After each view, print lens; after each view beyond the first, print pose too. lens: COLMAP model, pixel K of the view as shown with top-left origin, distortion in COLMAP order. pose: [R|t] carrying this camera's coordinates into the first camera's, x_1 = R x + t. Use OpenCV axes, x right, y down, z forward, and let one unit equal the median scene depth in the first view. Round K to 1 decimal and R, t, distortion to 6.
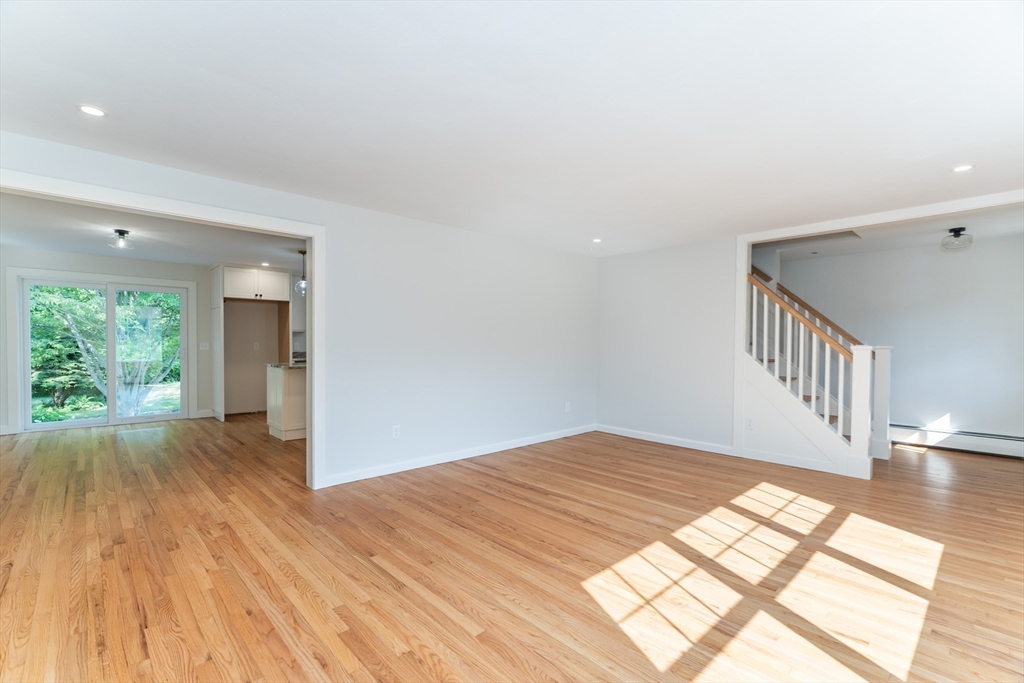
lens RADIAL K [[470.5, 0, 513.1], [0, 470.5, 348.4], [0, 0, 1]] dist [-0.004325, 0.001409]
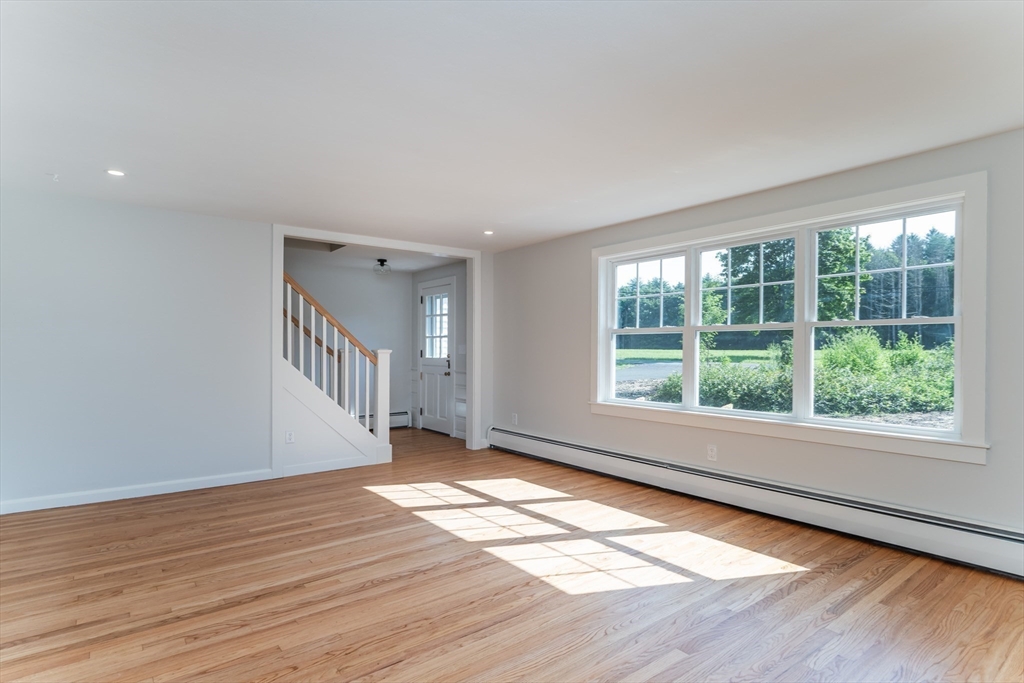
lens RADIAL K [[527.3, 0, 510.0], [0, 527.3, 344.5], [0, 0, 1]] dist [-0.002573, 0.000623]
pose [[0.090599, 0.001942, 0.995886, -0.666068], [0.010801, 0.999937, -0.002933, -0.013780], [-0.995829, 0.011022, 0.090572, 0.703471]]
